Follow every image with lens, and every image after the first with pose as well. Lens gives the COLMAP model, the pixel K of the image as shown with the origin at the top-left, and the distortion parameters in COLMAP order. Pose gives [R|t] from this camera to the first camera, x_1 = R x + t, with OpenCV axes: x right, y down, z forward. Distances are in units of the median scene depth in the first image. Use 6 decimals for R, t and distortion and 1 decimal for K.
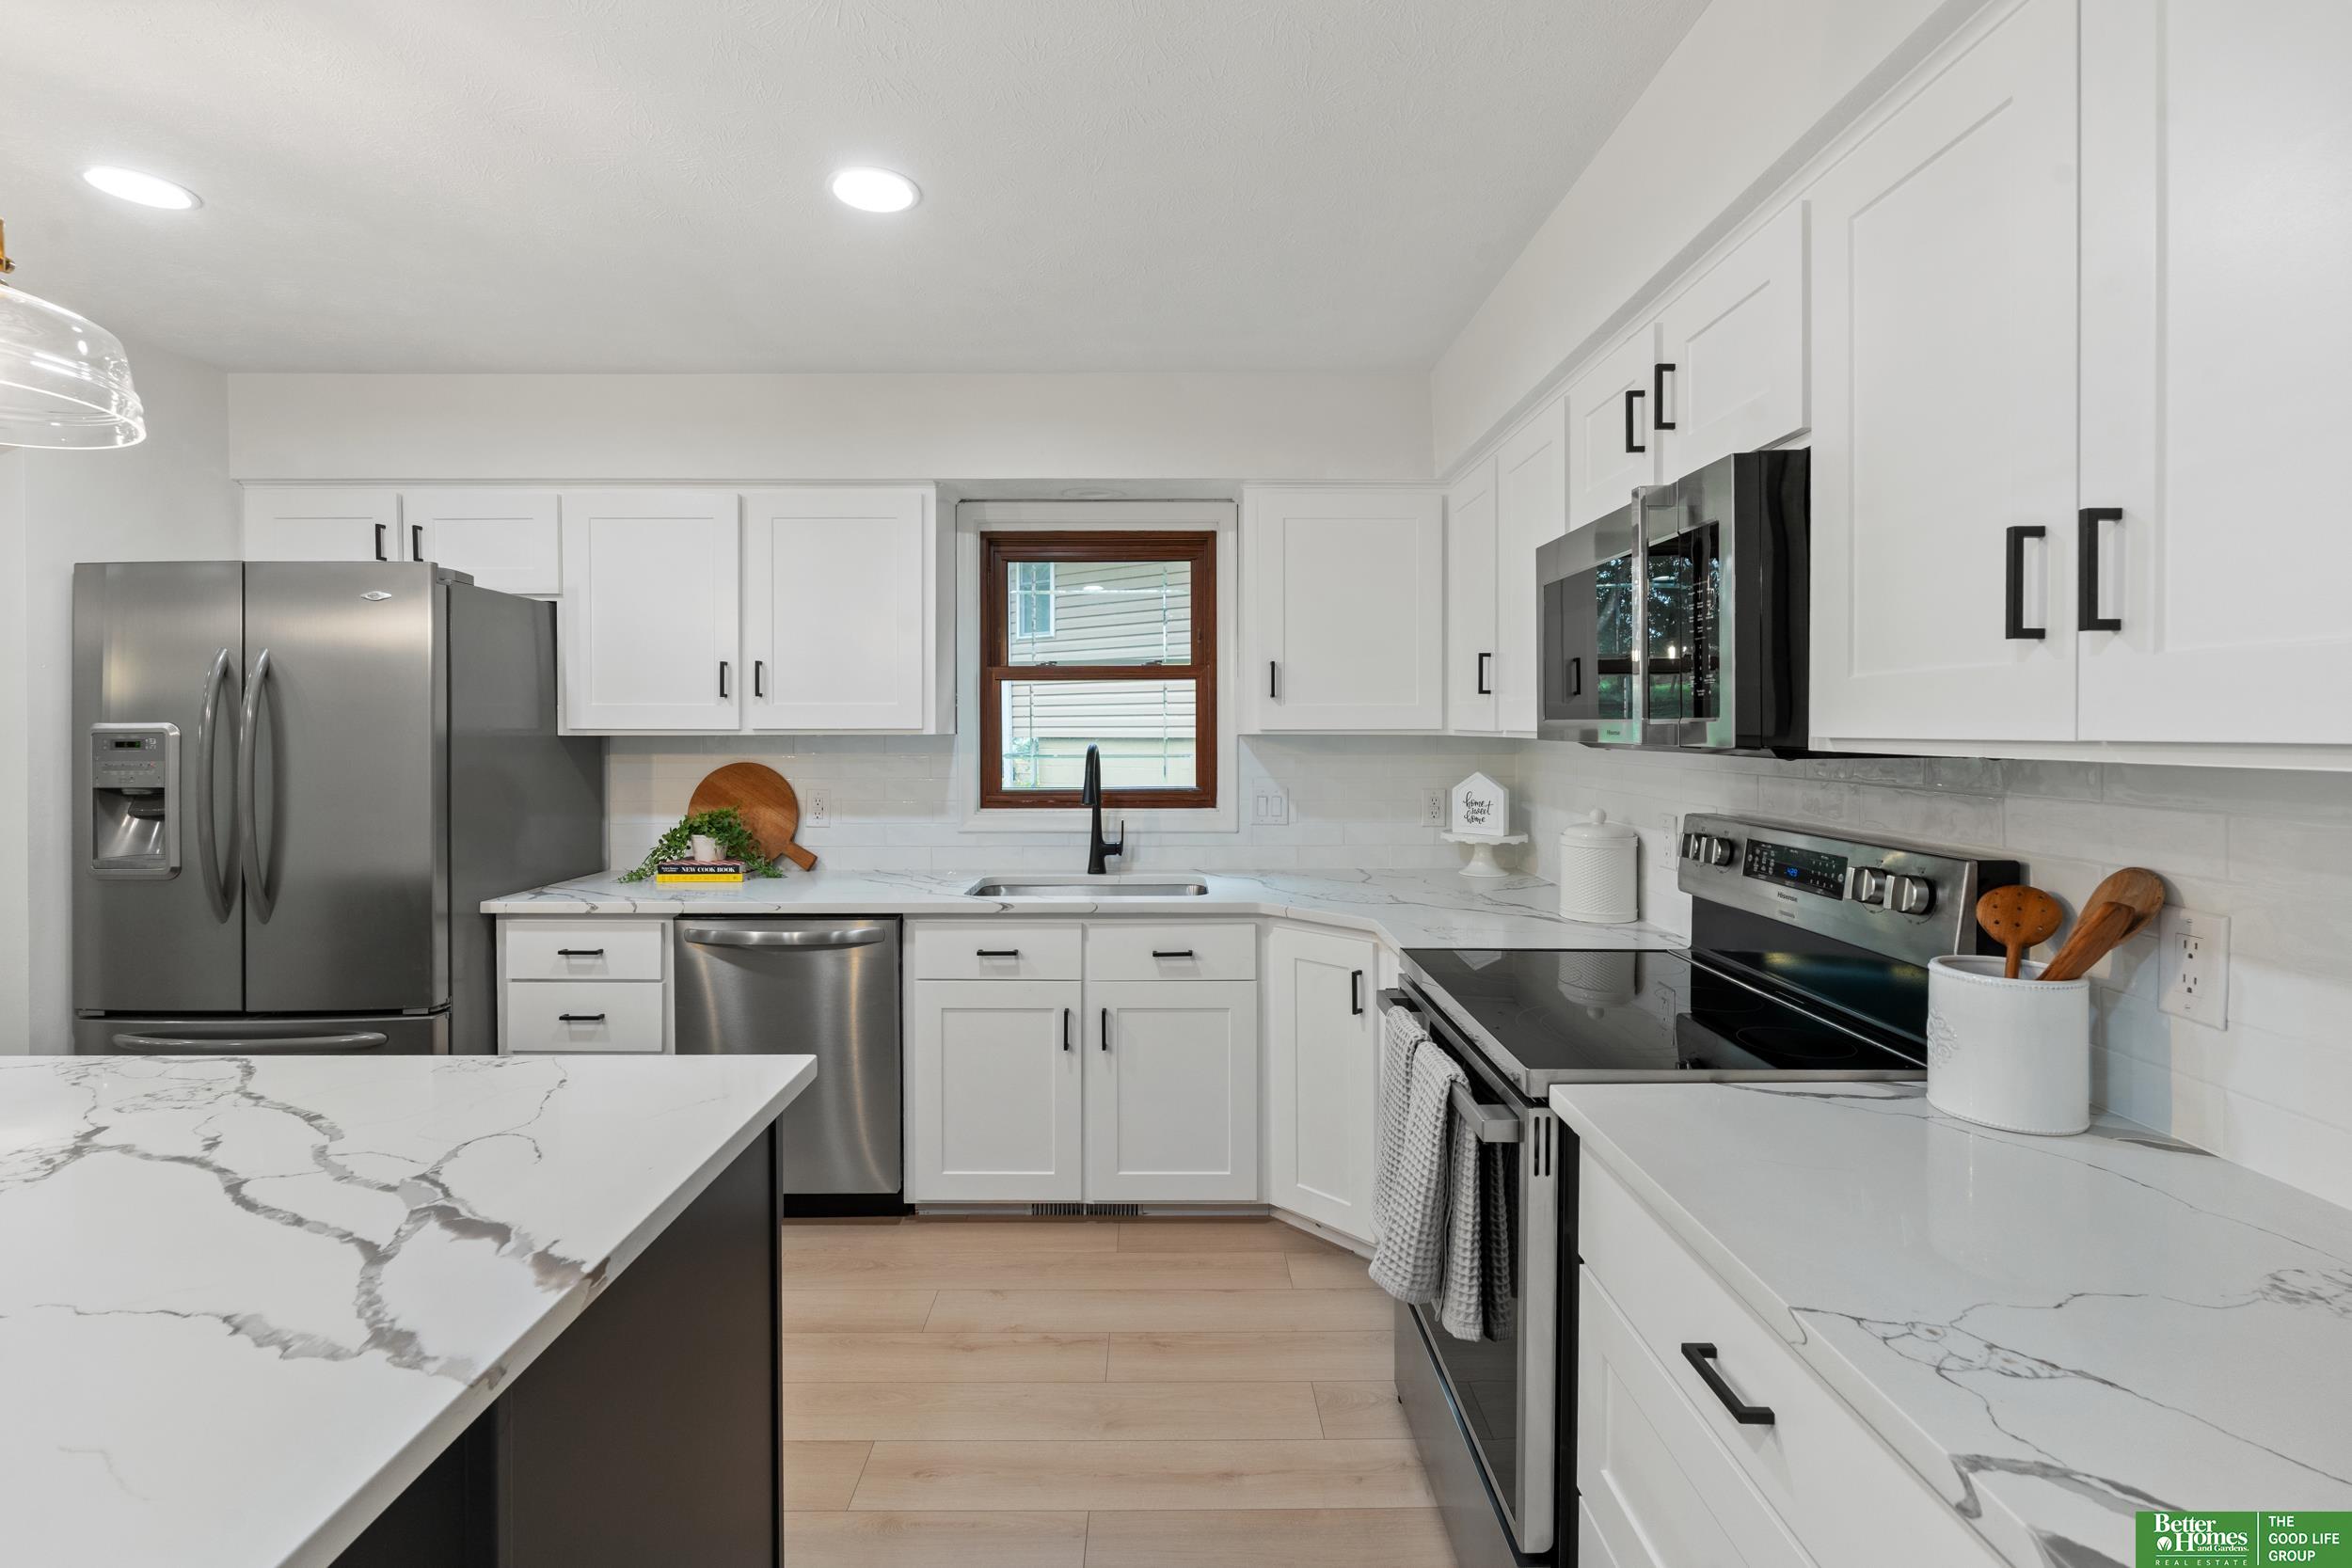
lens RADIAL K [[1042.7, 0, 1174.4], [0, 1042.7, 733.1], [0, 0, 1]] dist [-0.006871, 0.001246]
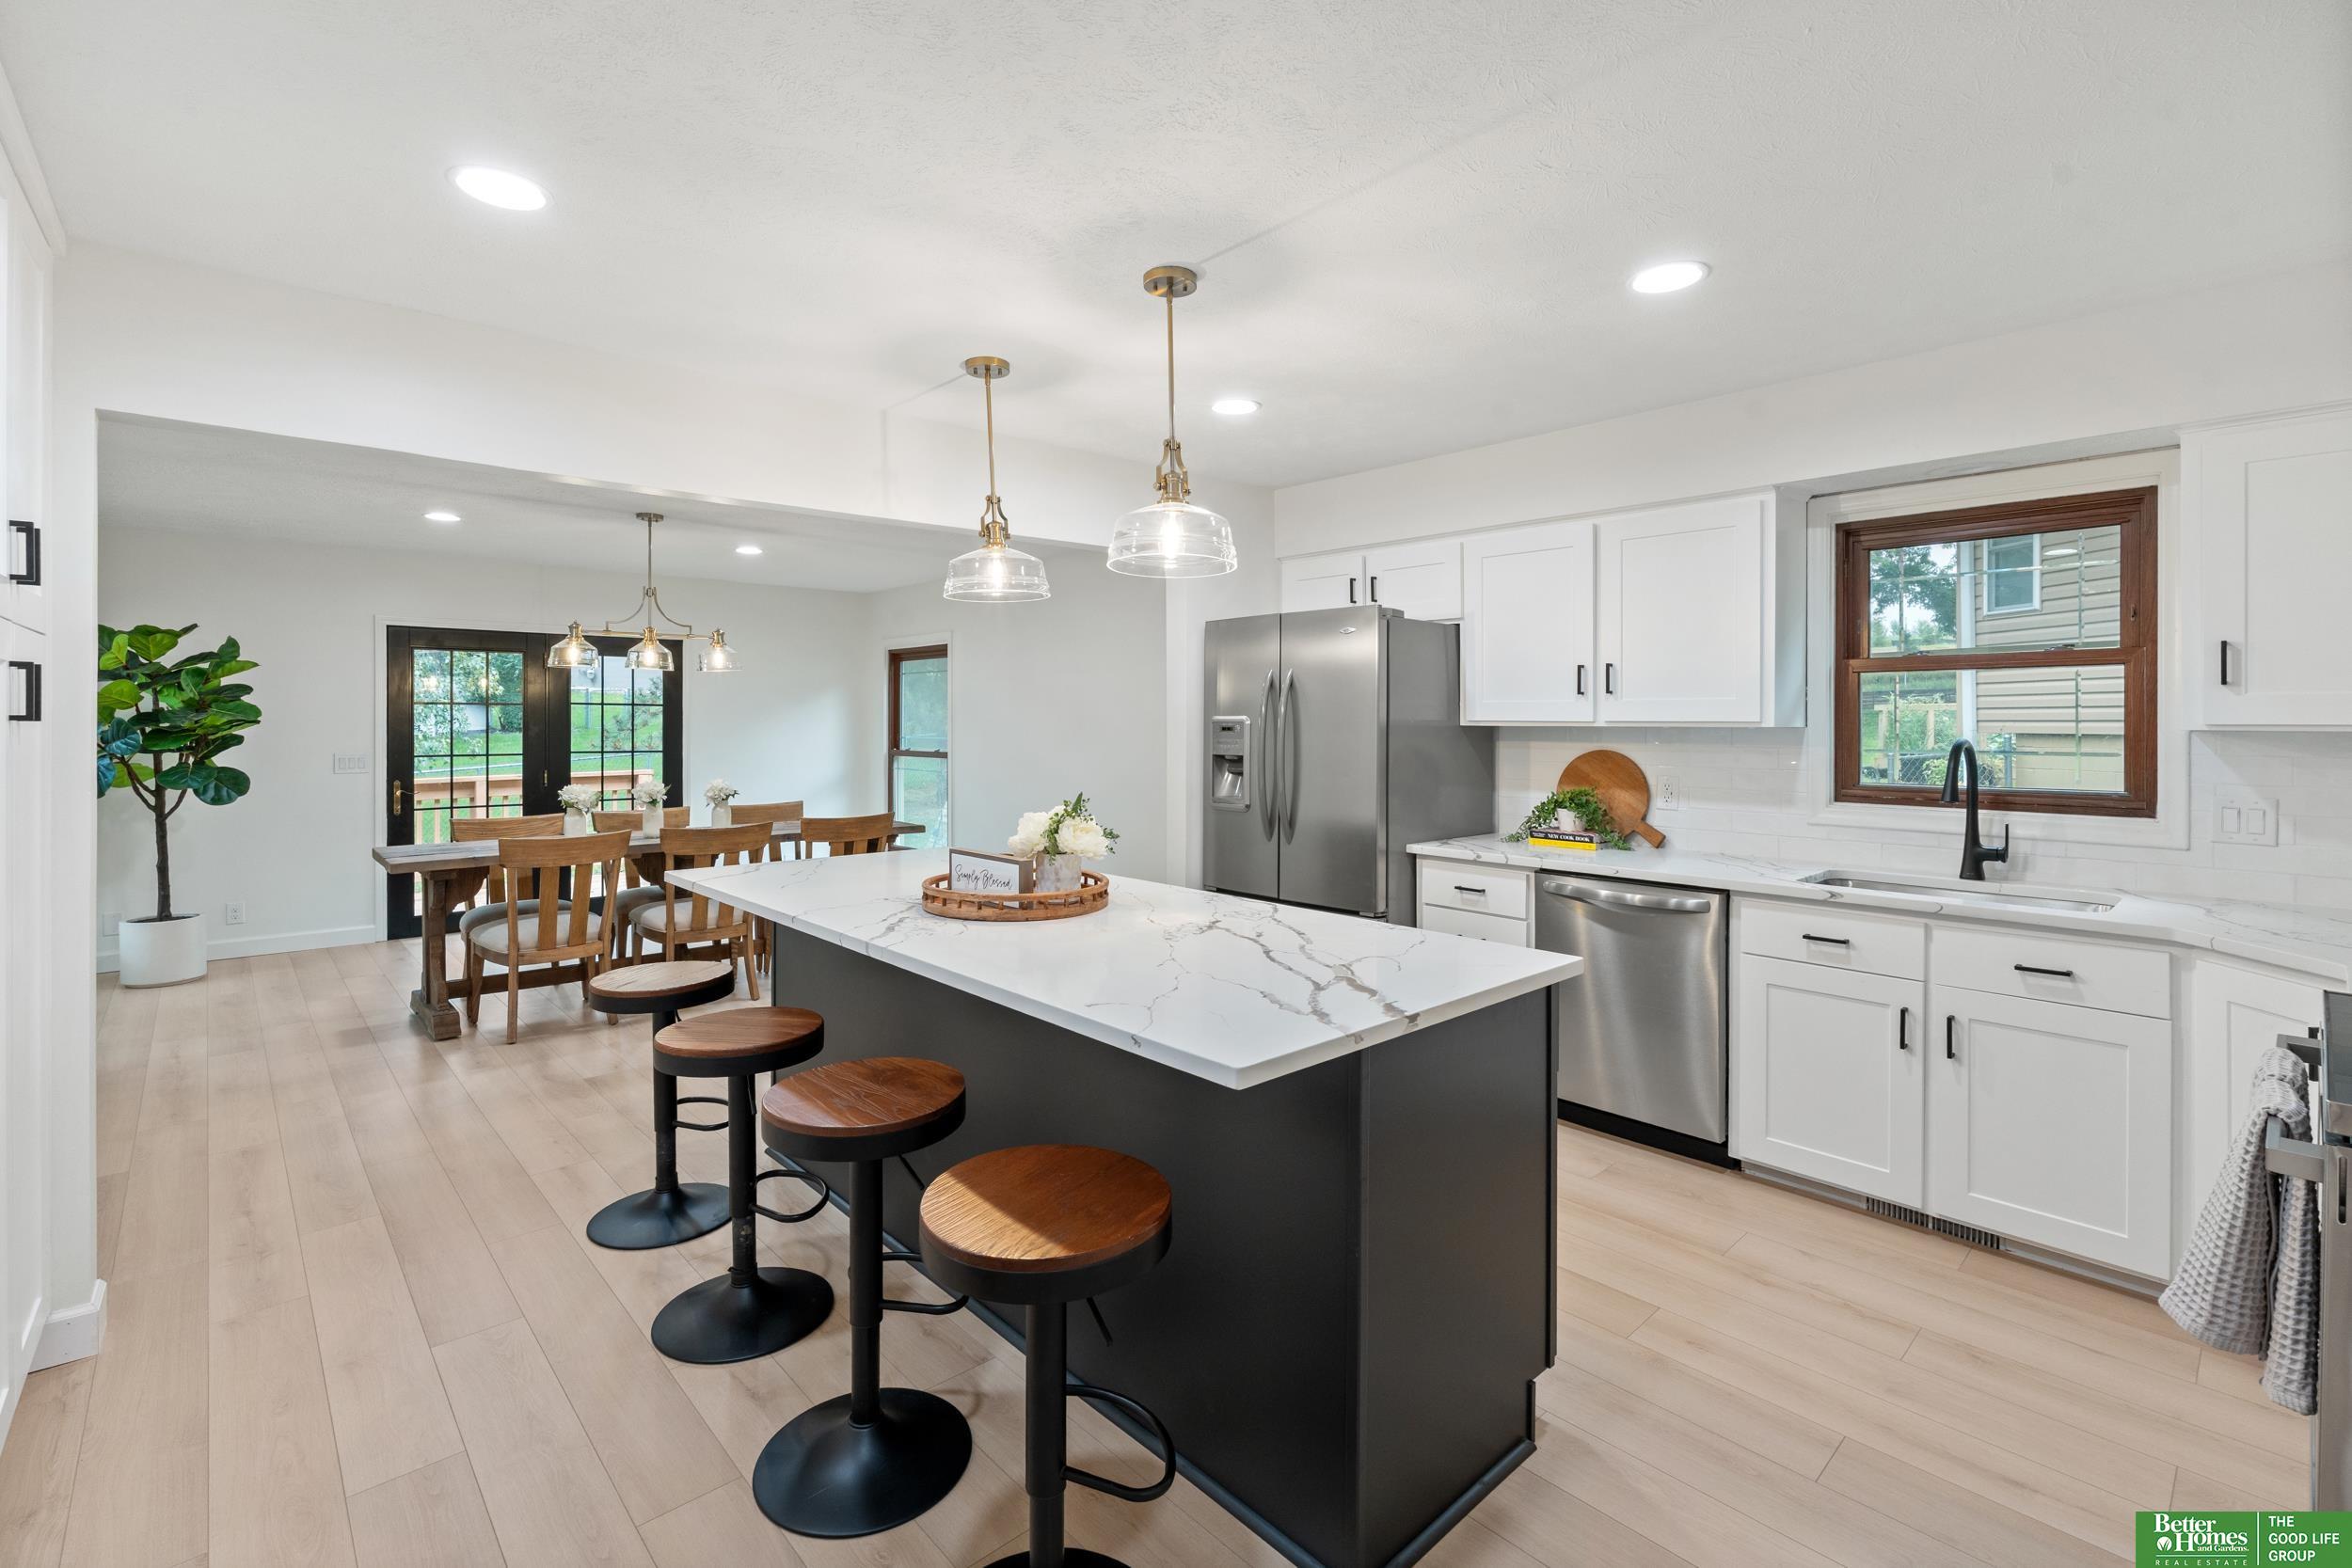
lens RADIAL K [[1047.4, 0, 1172.9], [0, 1047.4, 721.4], [0, 0, 1]] dist [-0.005467, 0.000595]
pose [[0.668018, 0.004373, -0.744132, 0.161142], [-0.007083, 0.999975, -0.000482, 0.000331], [0.744111, 0.005593, 0.668033, -0.165516]]
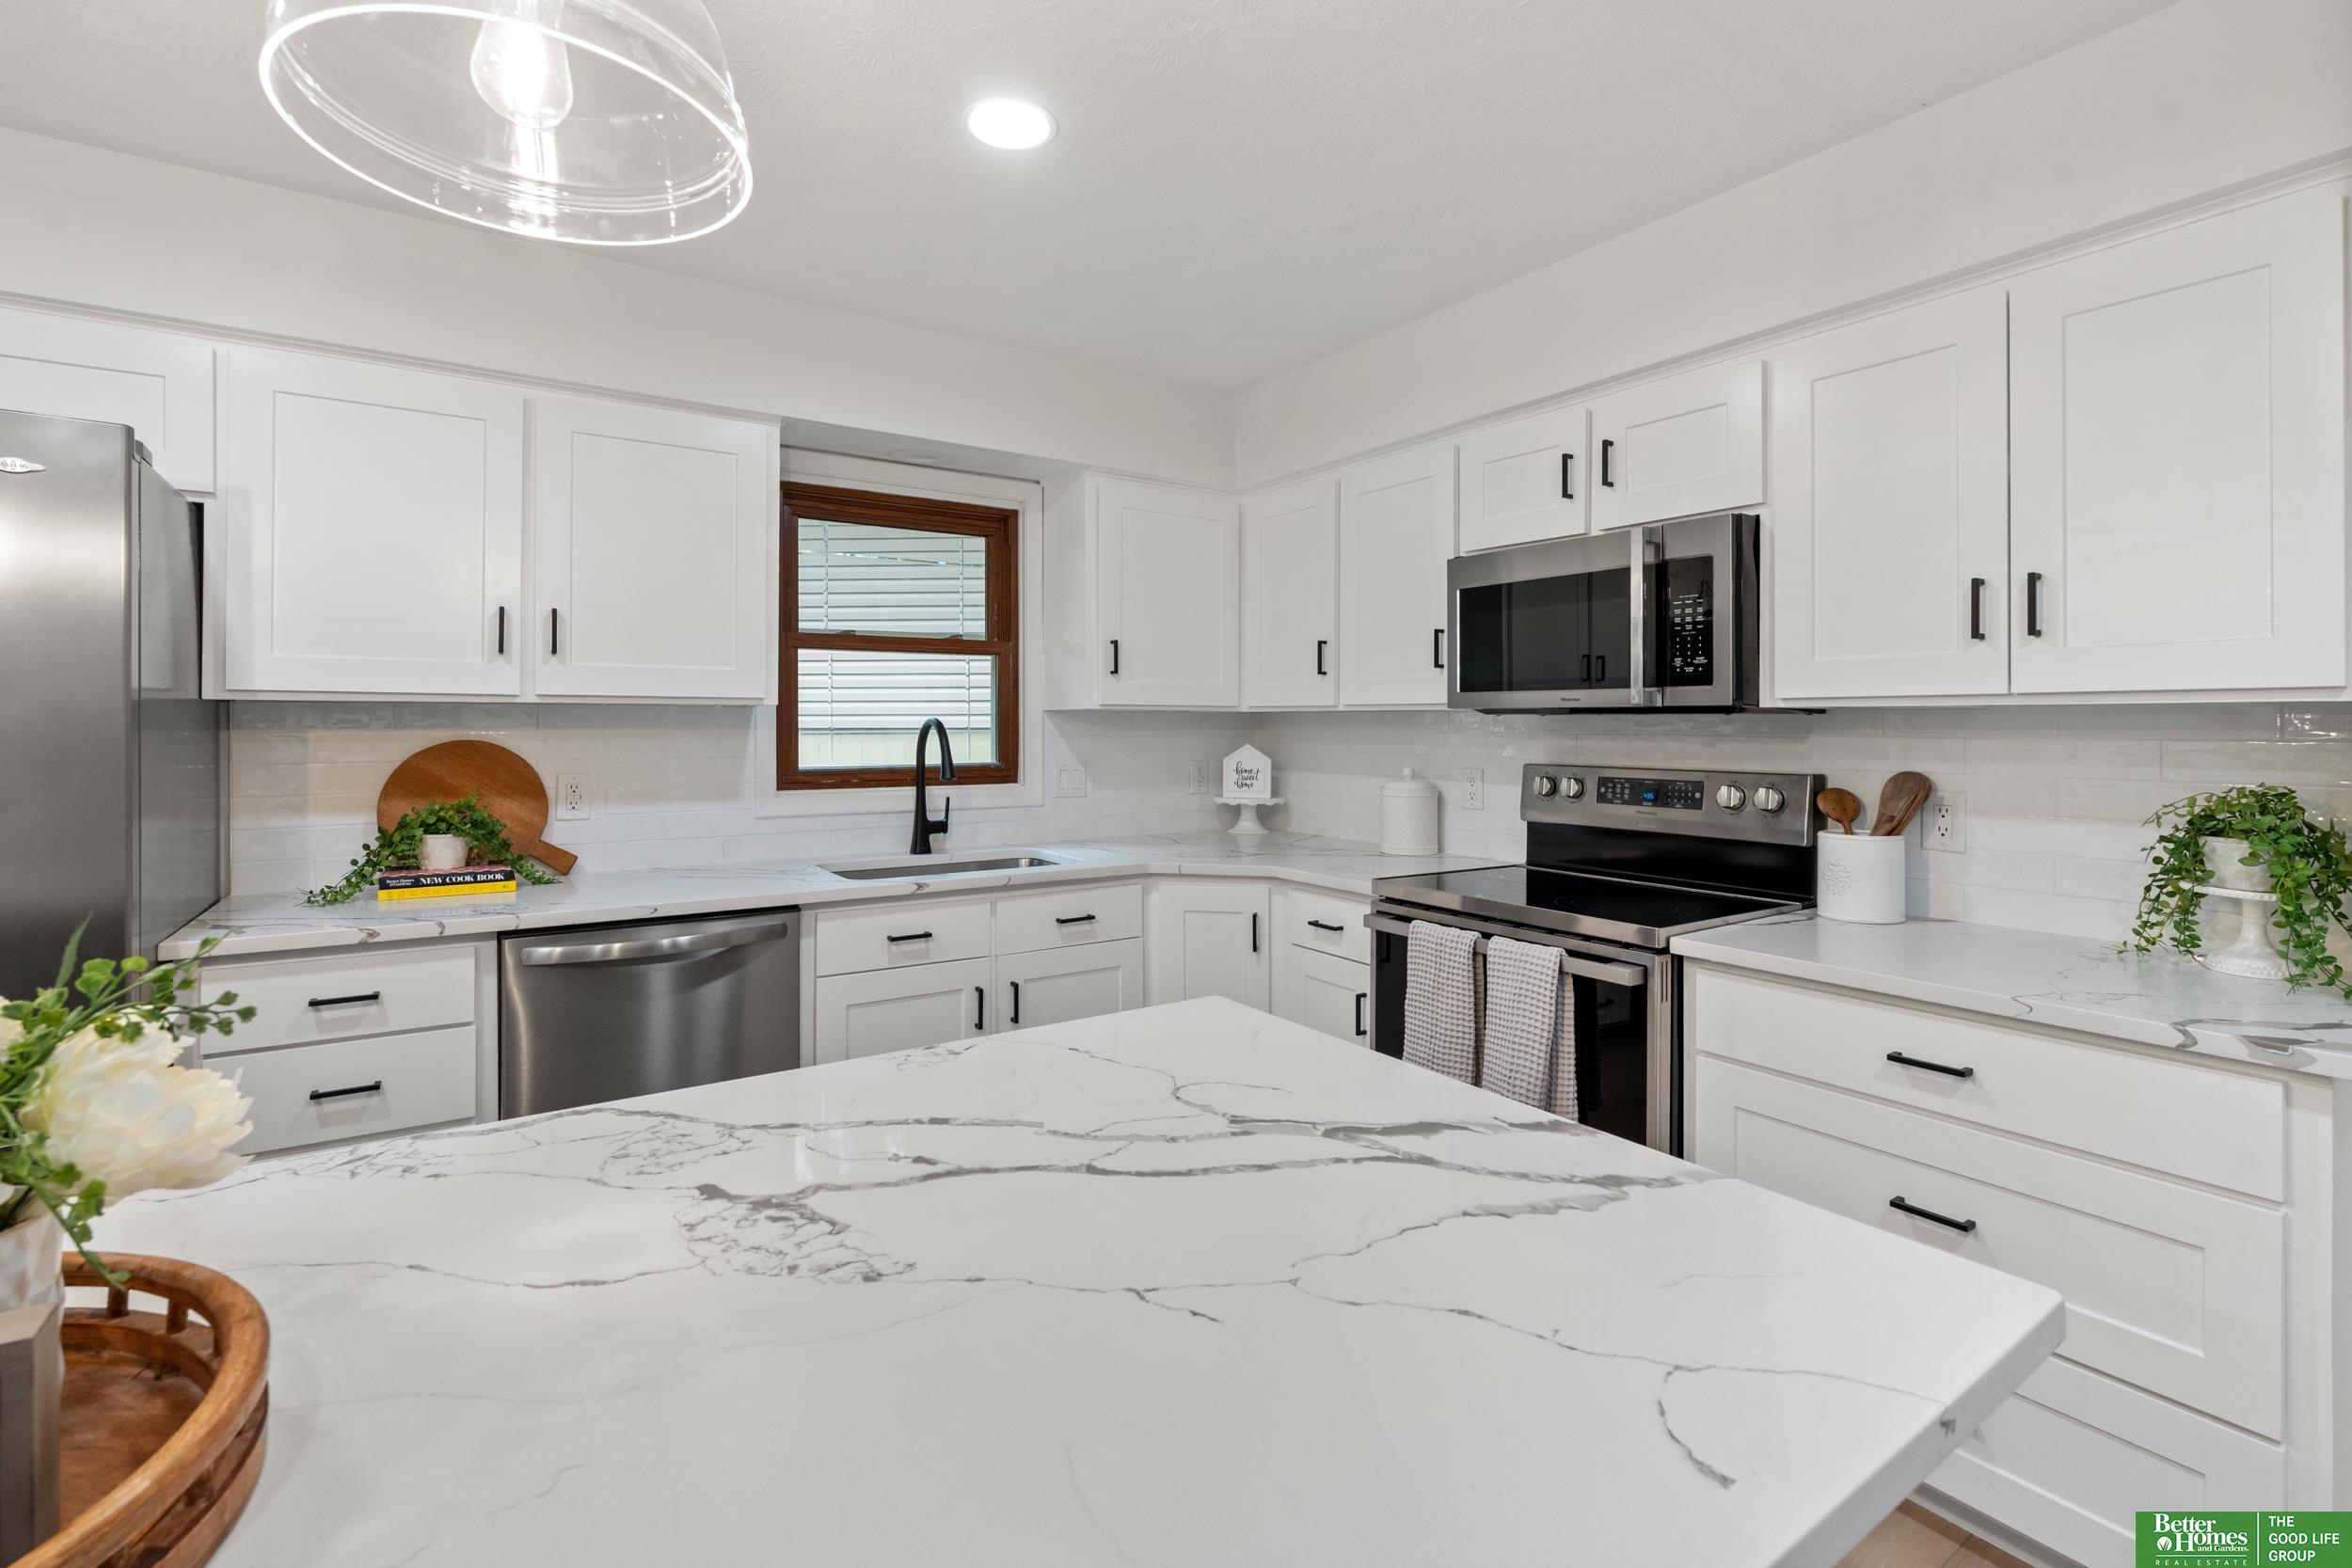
lens RADIAL K [[1047.4, 0, 1172.9], [0, 1047.4, 721.4], [0, 0, 1]] dist [-0.005467, 0.000595]
pose [[0.832073, 0.005024, 0.554643, -0.477331], [-0.000143, 0.999961, -0.008843, 0.025057], [-0.554666, 0.007278, 0.832041, 0.083979]]
